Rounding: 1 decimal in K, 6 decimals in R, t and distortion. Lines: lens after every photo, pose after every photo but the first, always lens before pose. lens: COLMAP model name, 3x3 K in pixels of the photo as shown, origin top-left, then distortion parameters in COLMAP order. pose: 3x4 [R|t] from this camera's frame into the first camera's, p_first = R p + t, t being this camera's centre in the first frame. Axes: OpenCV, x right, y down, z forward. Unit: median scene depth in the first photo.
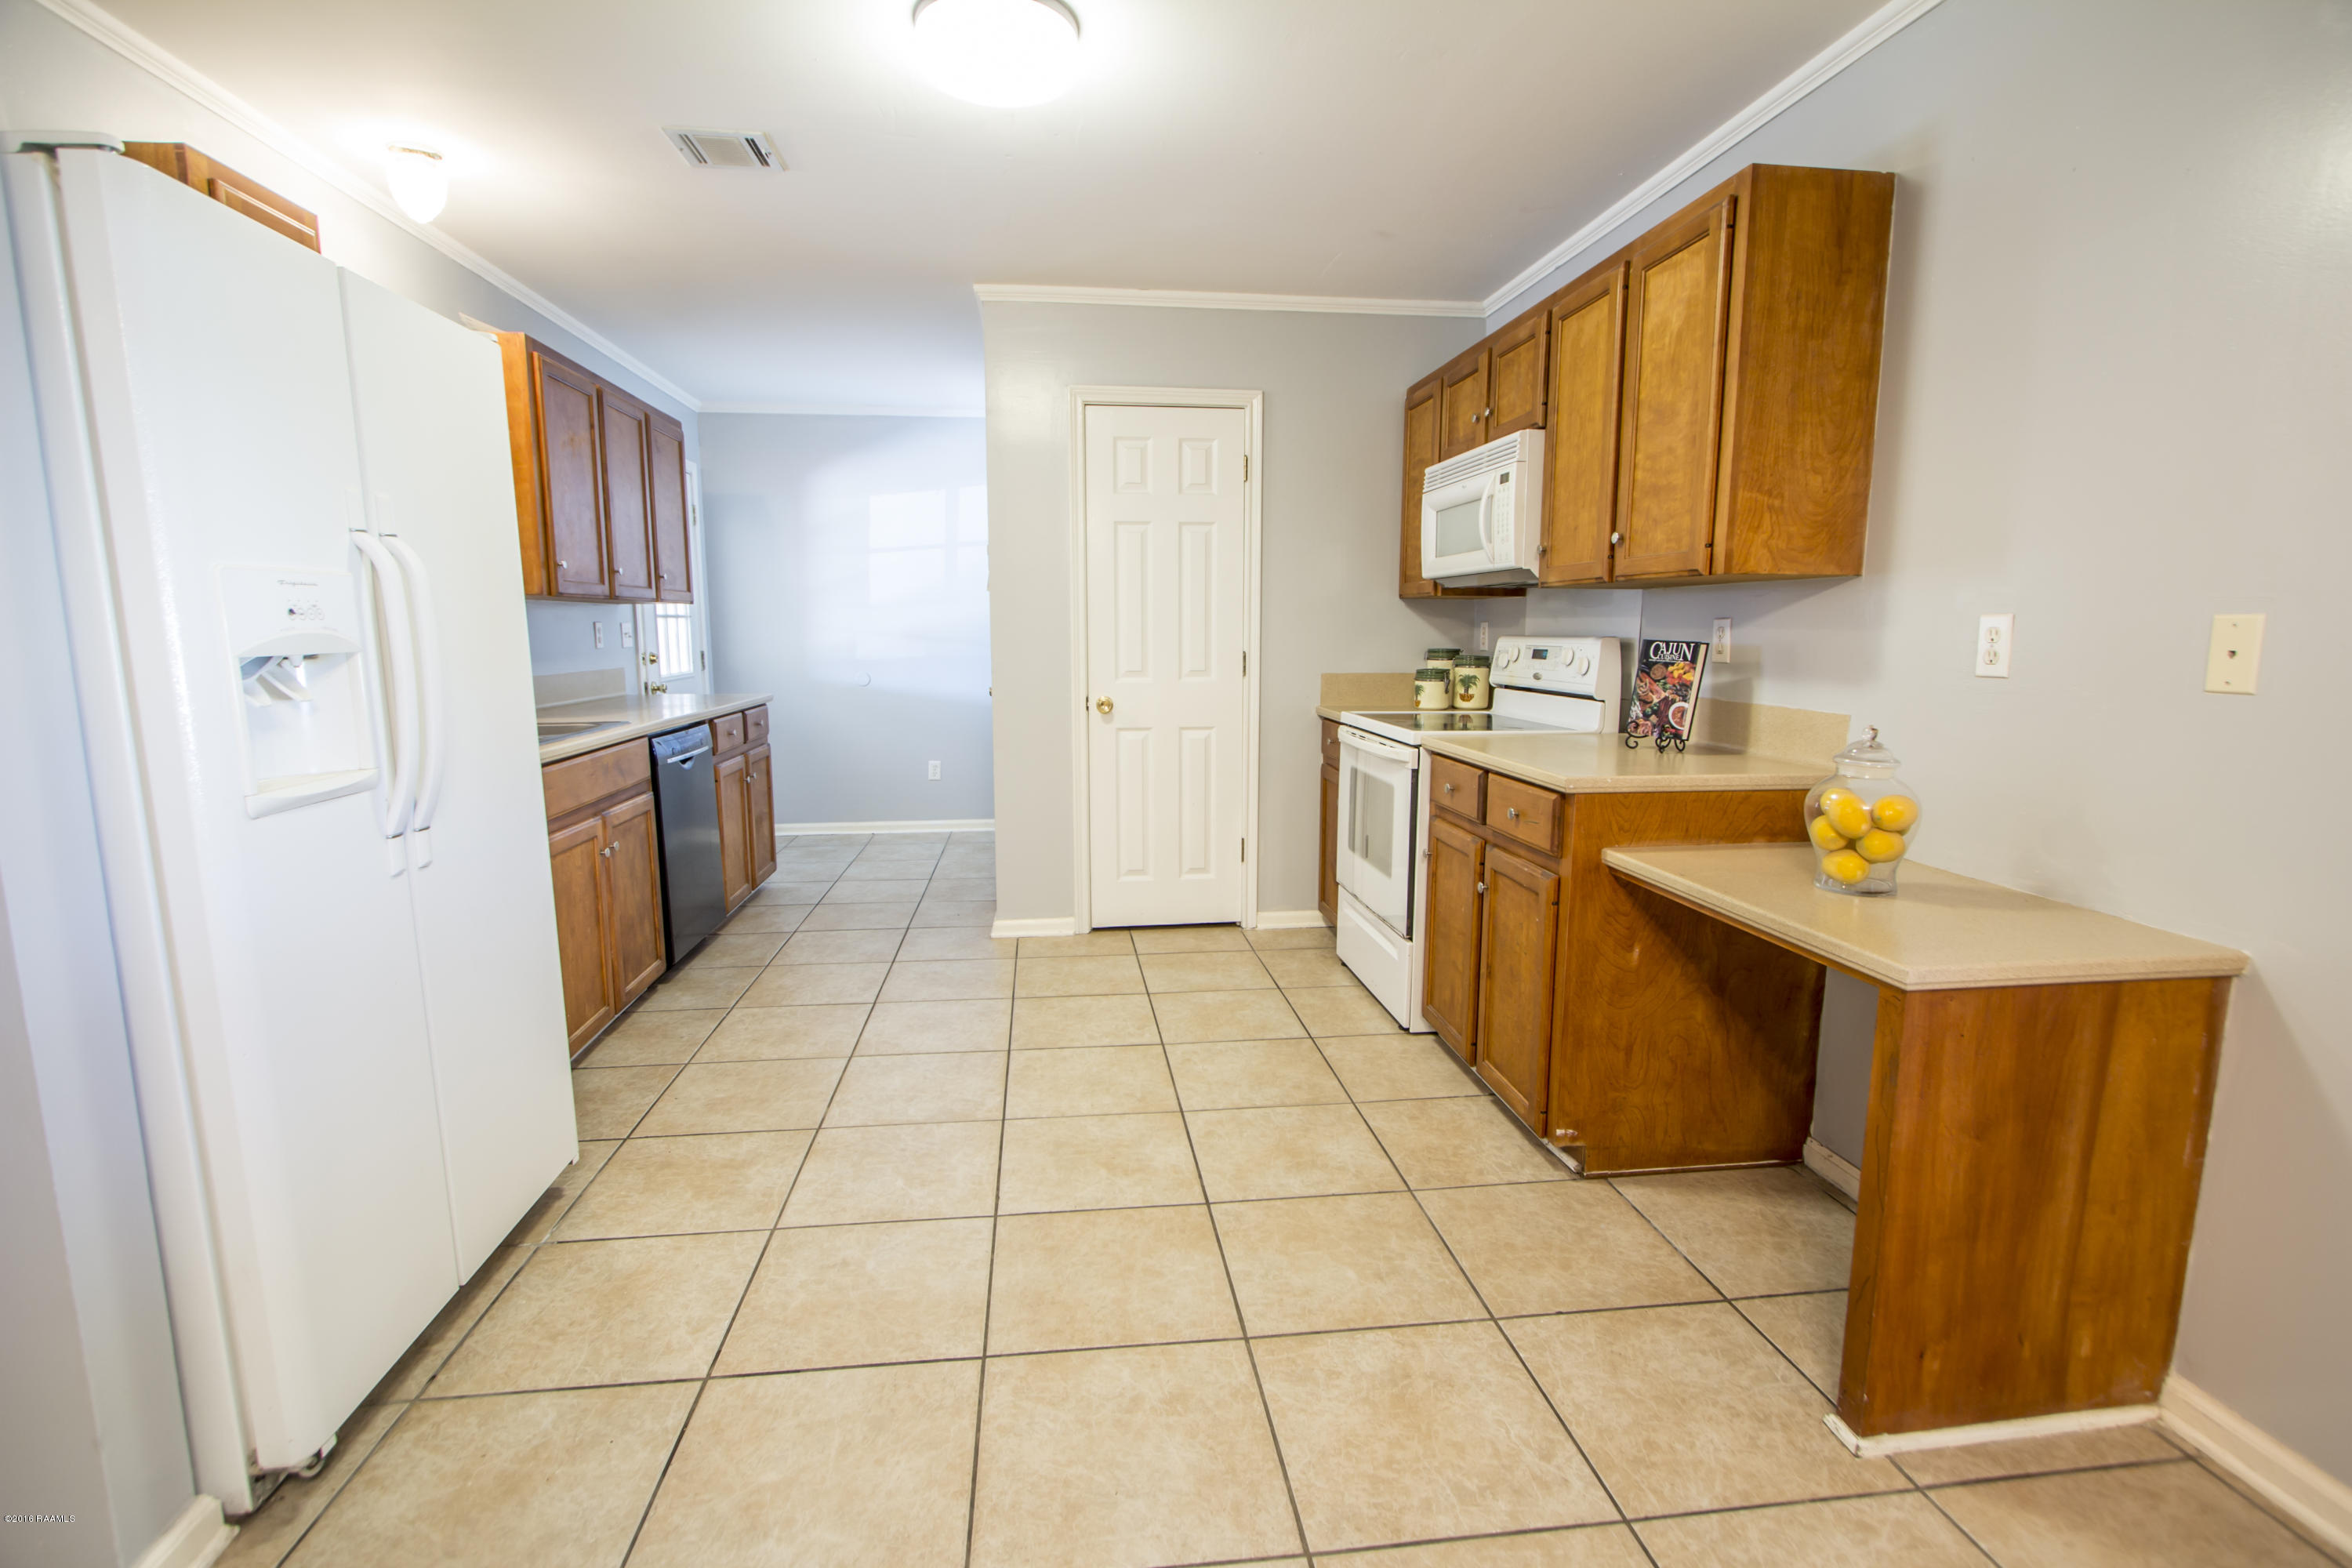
lens RADIAL K [[1085.5, 0, 1176.8], [0, 1085.5, 783.6], [0, 0, 1]] dist [-0.013980, 0.001612]
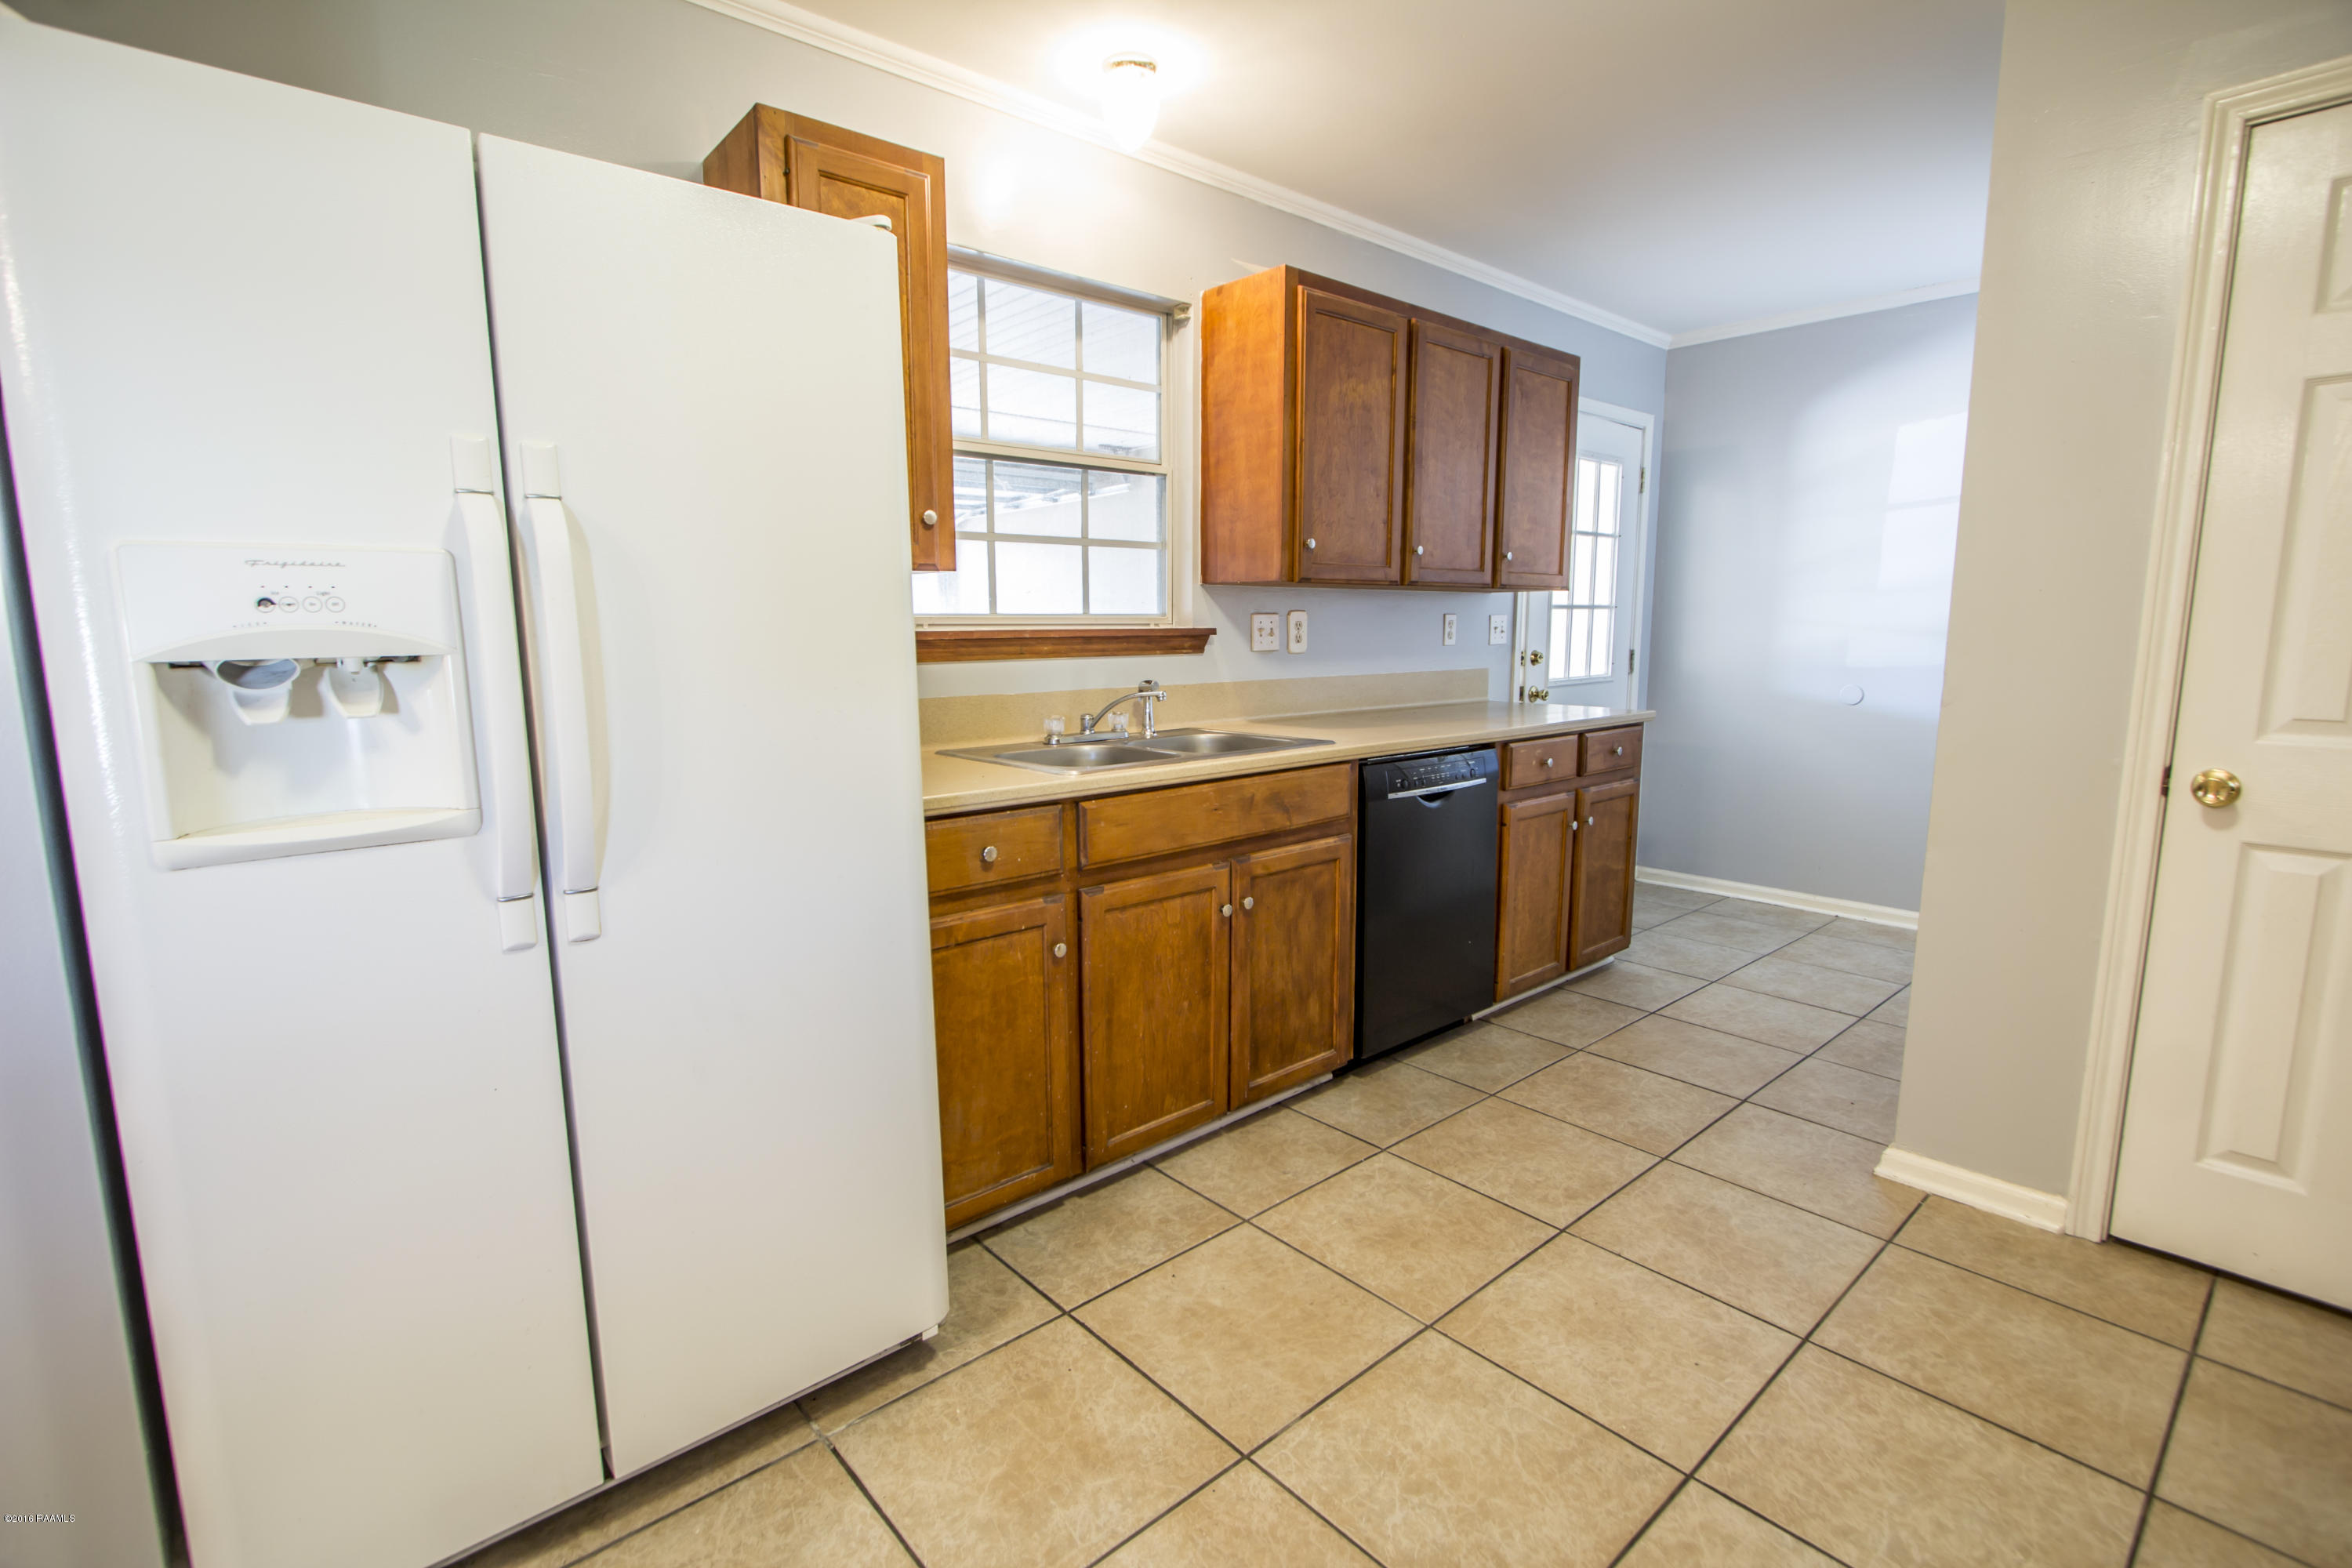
lens RADIAL K [[1085.5, 0, 1171.5], [0, 1085.5, 779.4], [0, 0, 1]] dist [-0.013980, 0.001612]
pose [[0.561768, 0.117932, -0.818846, 0.105605], [-0.115915, 0.991244, 0.063238, -0.099339], [0.819134, 0.059391, 0.570520, 0.693360]]
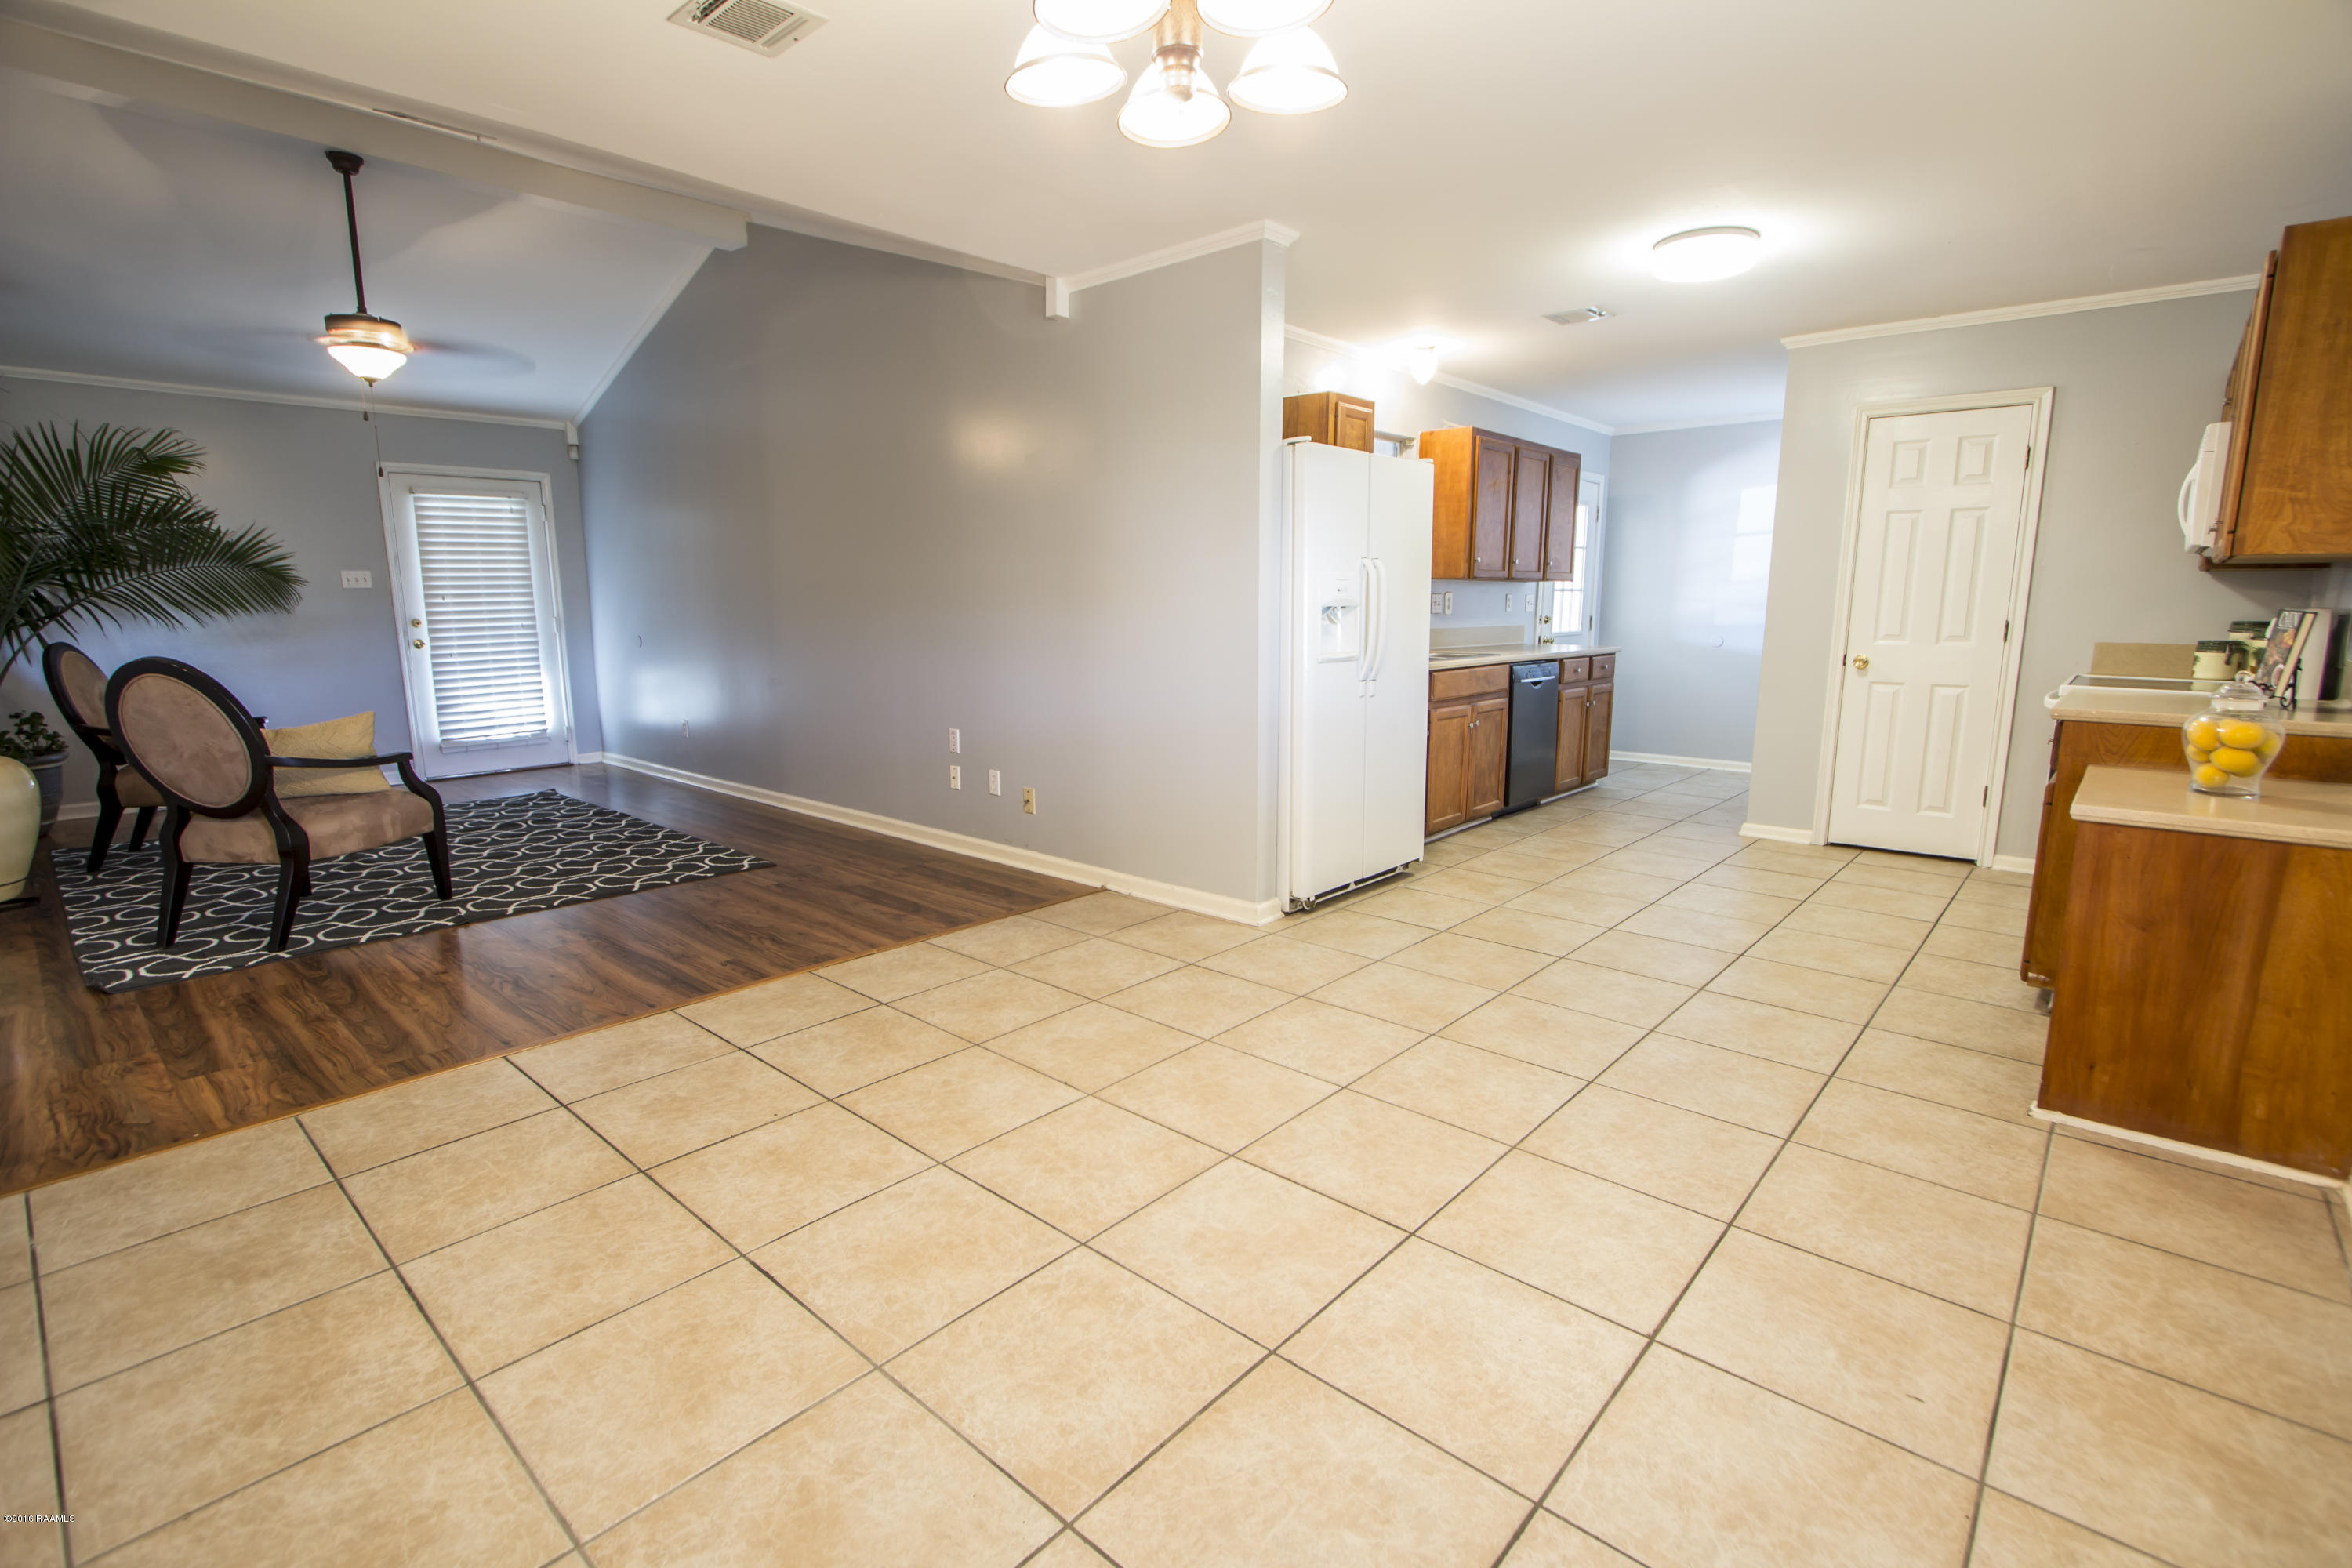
lens RADIAL K [[1085.5, 0, 1170.0], [0, 1085.5, 783.3], [0, 0, 1]] dist [-0.013980, 0.001612]
pose [[0.656130, 0.126998, -0.743885, 0.640049], [-0.108229, 0.991384, 0.073791, 0.107572], [0.746846, 0.032094, 0.664222, -0.721261]]
